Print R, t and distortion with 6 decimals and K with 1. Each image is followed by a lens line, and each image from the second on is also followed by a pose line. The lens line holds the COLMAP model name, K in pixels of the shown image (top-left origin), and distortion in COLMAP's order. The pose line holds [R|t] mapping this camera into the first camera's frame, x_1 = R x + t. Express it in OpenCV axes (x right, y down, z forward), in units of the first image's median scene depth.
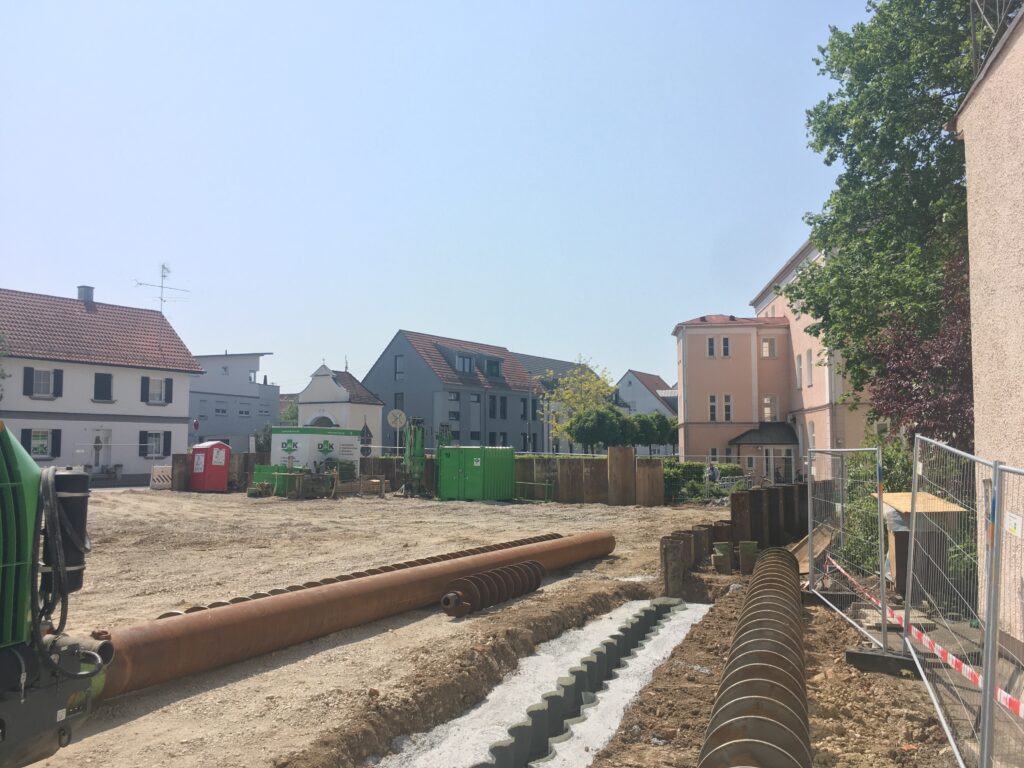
lens RADIAL K [[885.2, 0, 512.8], [0, 885.2, 381.3], [0, 0, 1]] dist [0.082292, -0.067073]
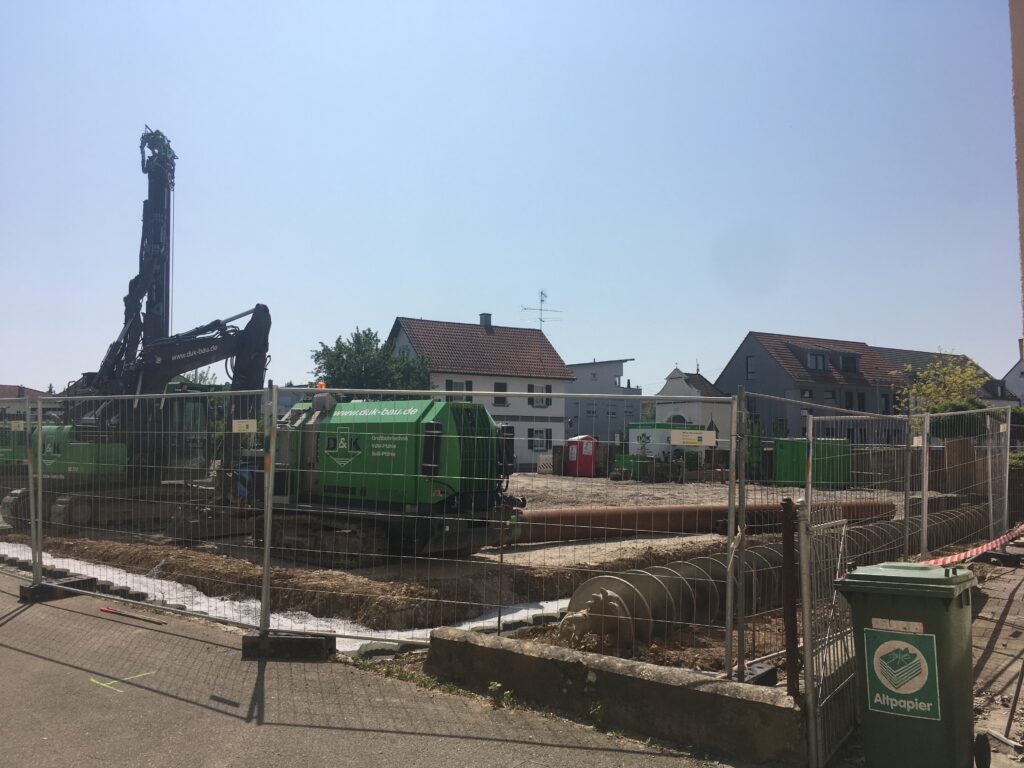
lens RADIAL K [[885.2, 0, 512.8], [0, 885.2, 381.3], [0, 0, 1]] dist [0.082292, -0.067073]
pose [[0.917117, -0.033455, -0.397212, 0.045574], [0.032786, 0.999426, -0.008477, 0.000312], [0.397268, -0.005248, 0.917688, -0.113477]]
